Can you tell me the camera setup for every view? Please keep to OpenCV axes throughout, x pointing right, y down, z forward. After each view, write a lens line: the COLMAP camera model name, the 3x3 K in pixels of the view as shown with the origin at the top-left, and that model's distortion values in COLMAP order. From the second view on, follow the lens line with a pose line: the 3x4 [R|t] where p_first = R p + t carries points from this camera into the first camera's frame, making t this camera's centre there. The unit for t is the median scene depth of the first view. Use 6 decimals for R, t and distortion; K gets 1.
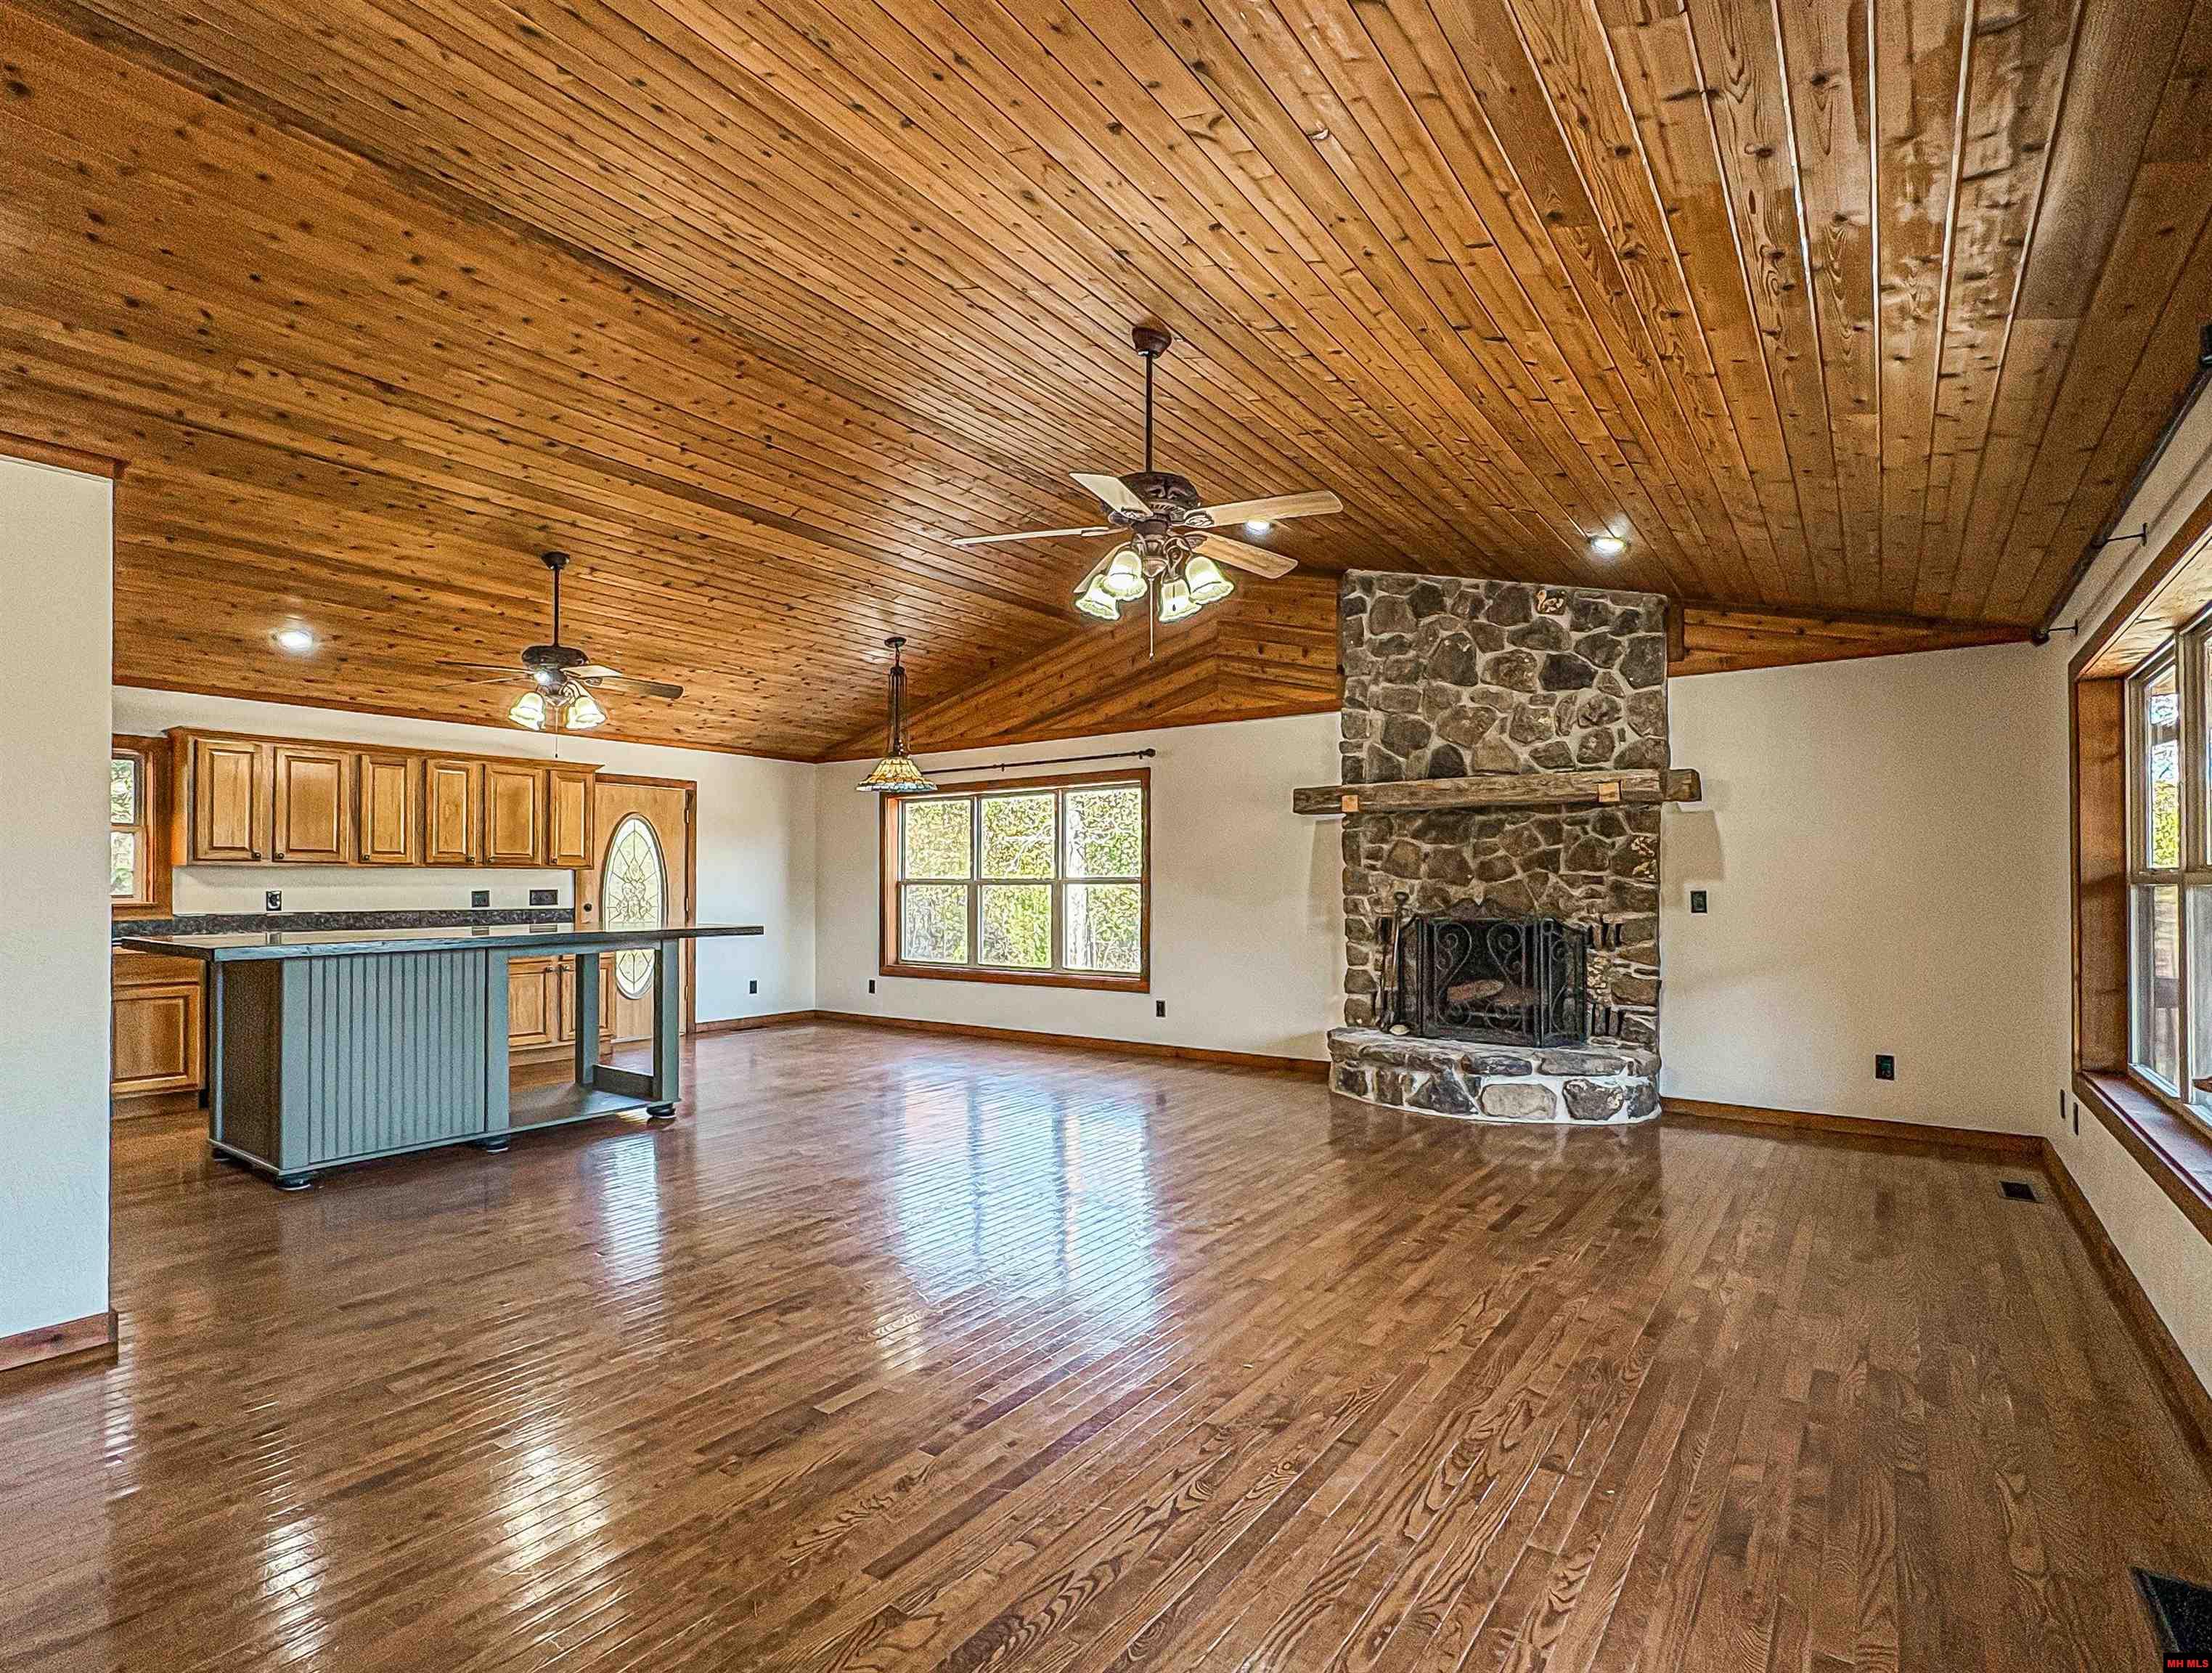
lens RADIAL K [[1071.6, 0, 1106.0], [0, 1071.6, 836.5], [0, 0, 1]] dist [0.001423, -0.000226]
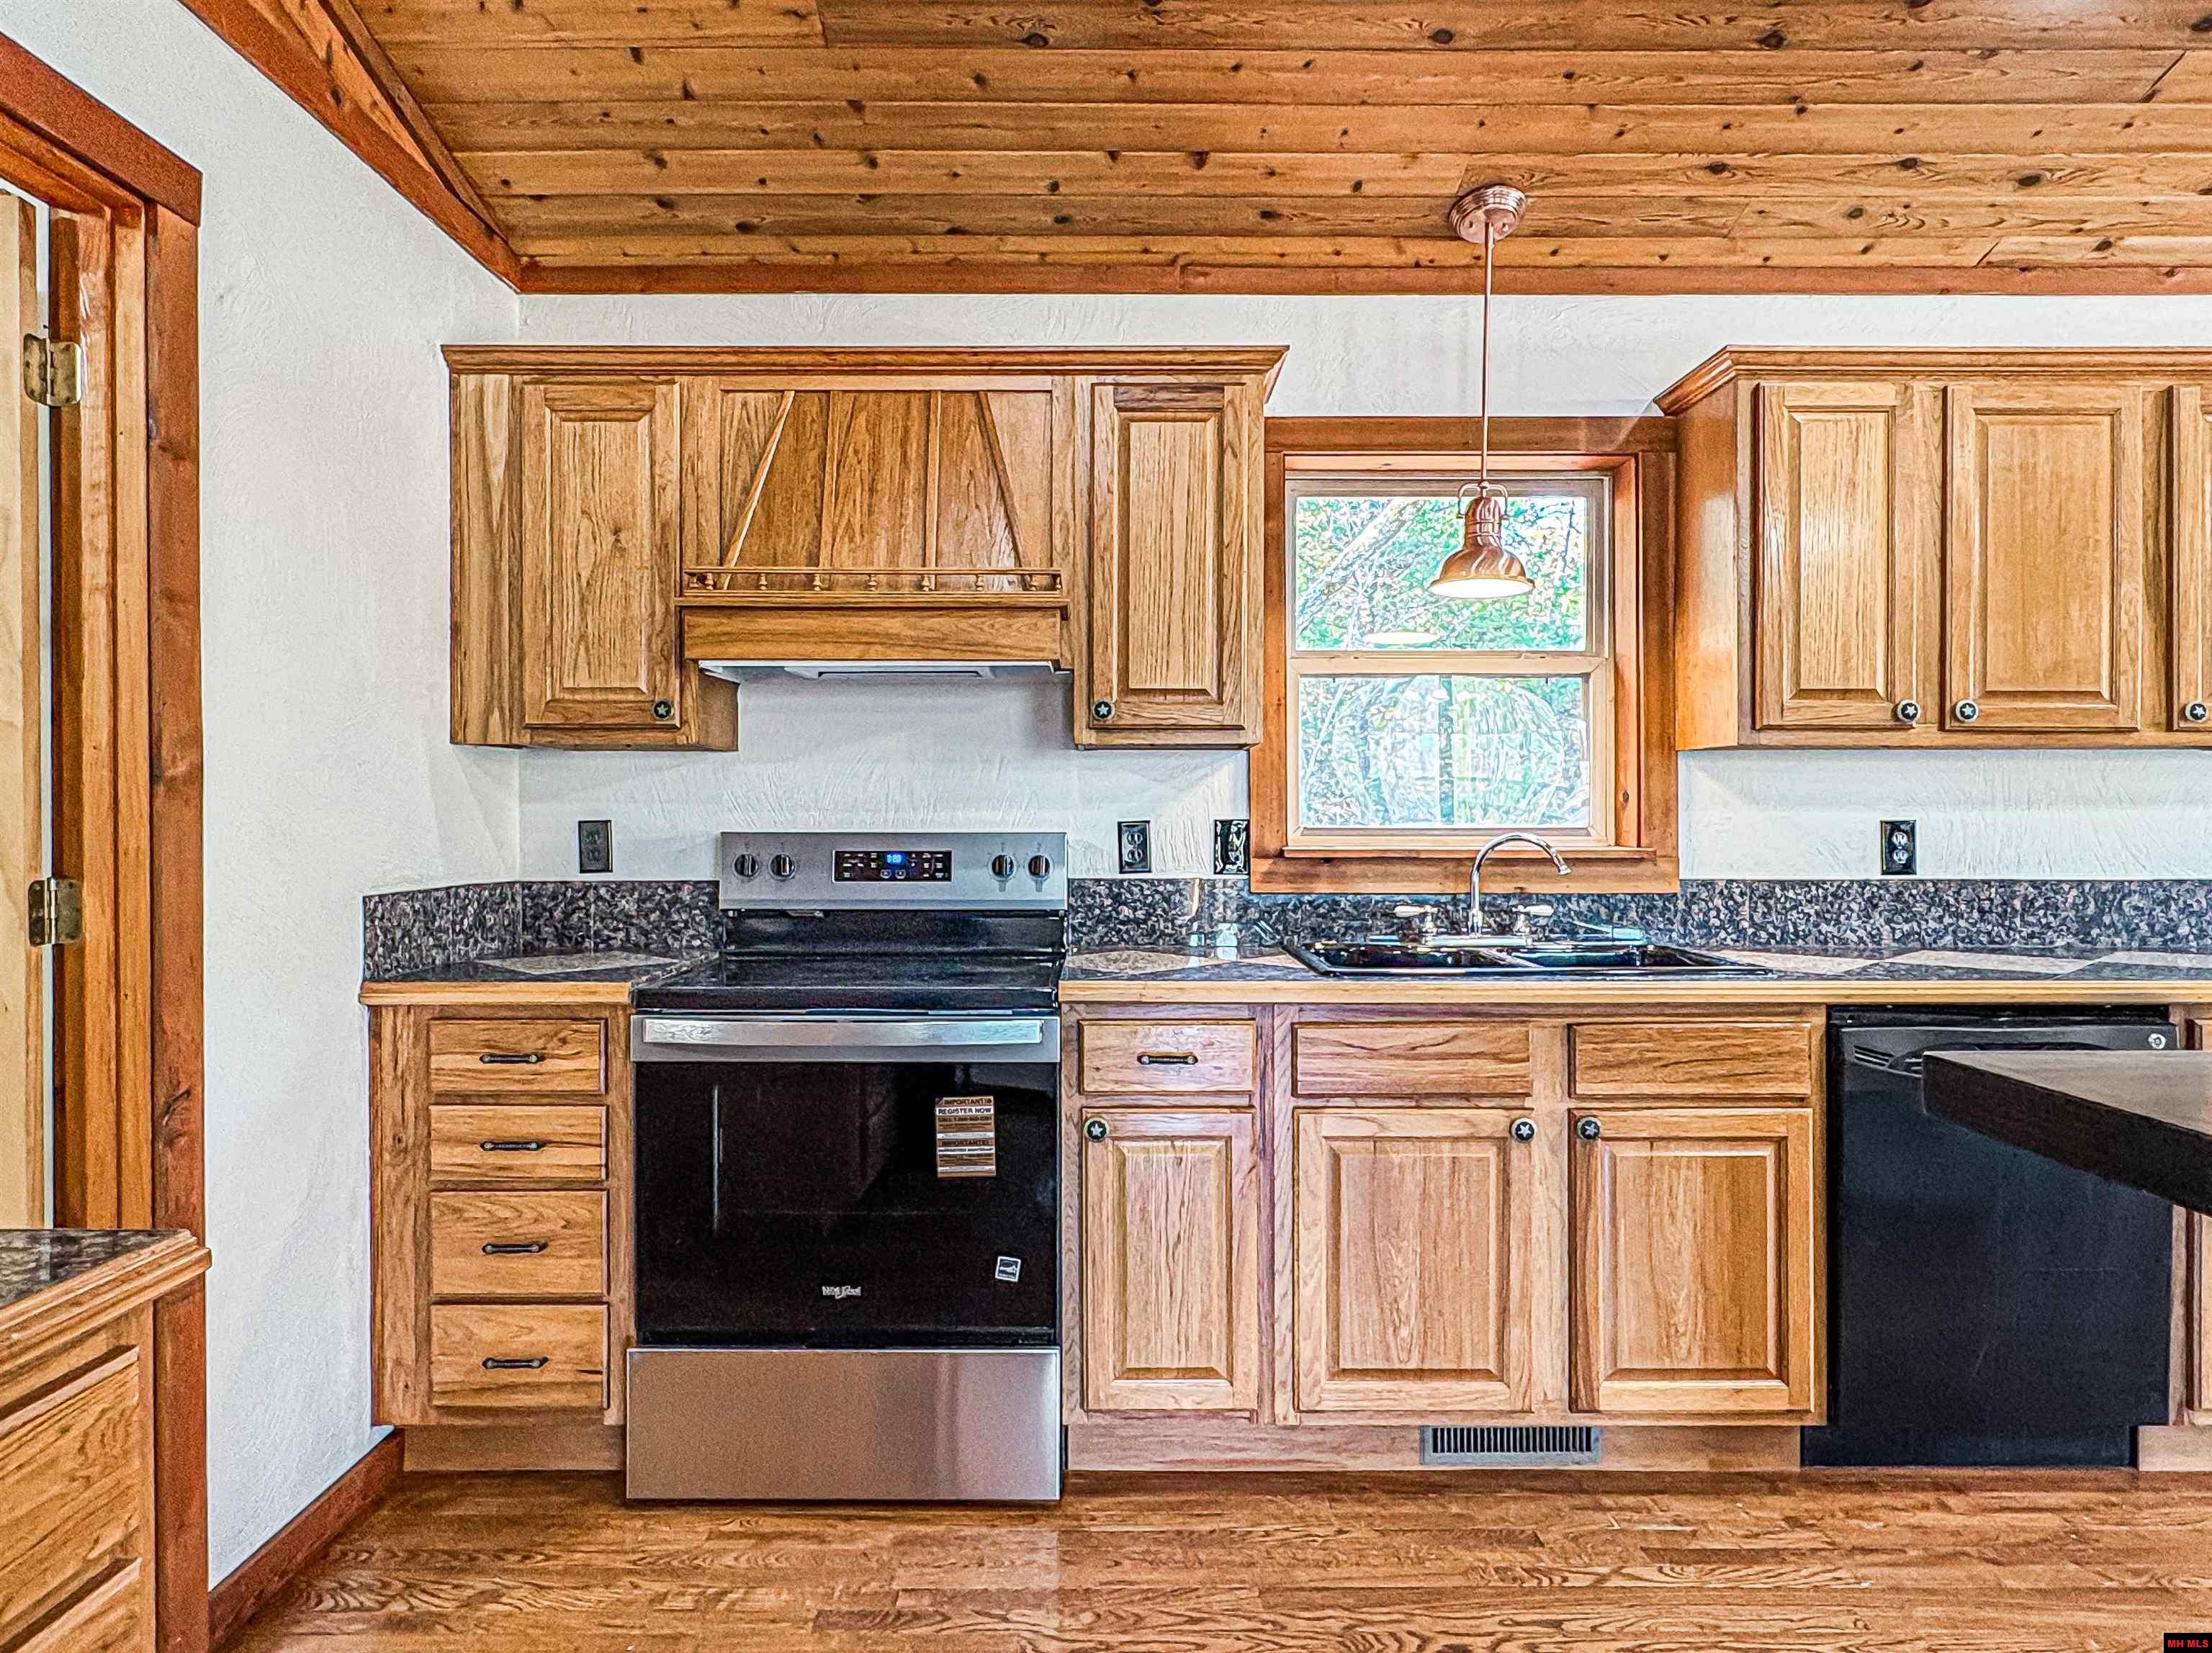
lens RADIAL K [[1348.5, 0, 1106.0], [0, 1348.5, 826.5], [0, 0, 1]] dist [-0.001257, -0.000713]
pose [[0.586093, 0.002048, -0.810241, -0.585685], [0.038262, 0.998811, 0.030202, 0.030759], [0.809340, -0.048703, 0.585318, 0.535791]]
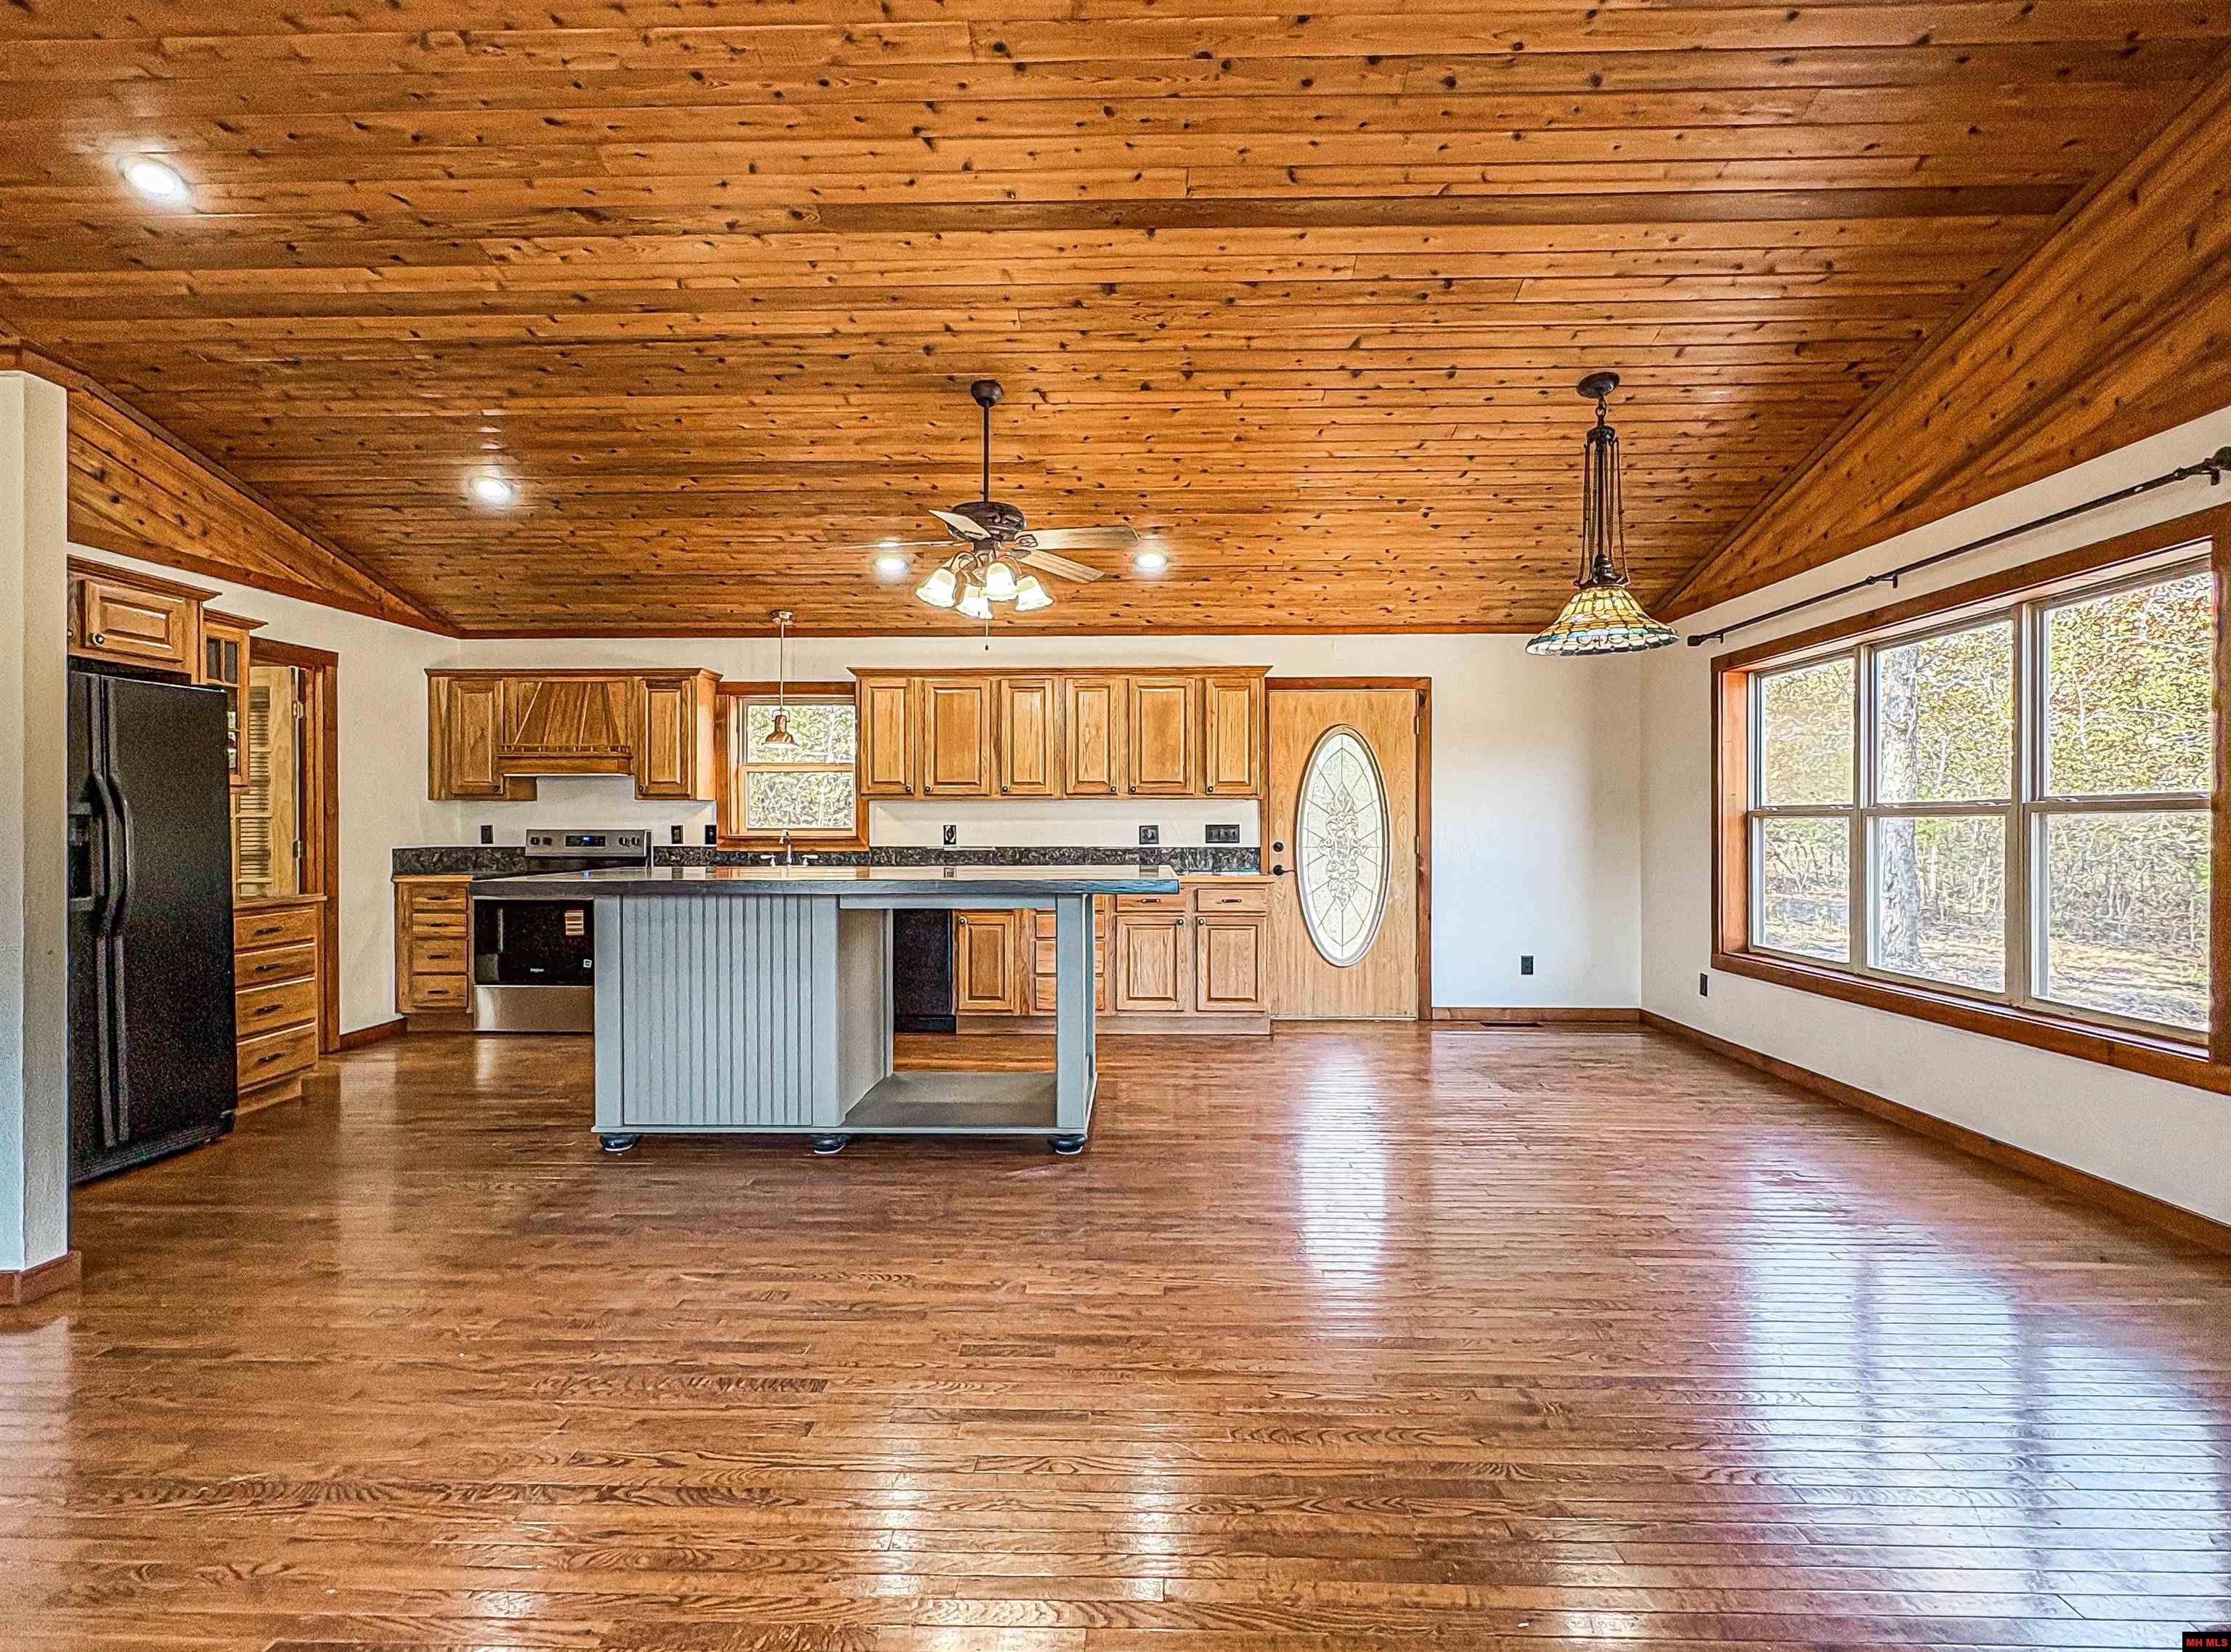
lens RADIAL K [[1116.9, 0, 1115.5], [0, 1116.9, 826.0], [0, 0, 1]] dist [0.001828, 0.000471]
pose [[0.563099, 0.003915, -0.826380, 0.179614], [0.037897, 0.998814, 0.030555, 0.026690], [0.825520, -0.048523, 0.562283, 0.558970]]
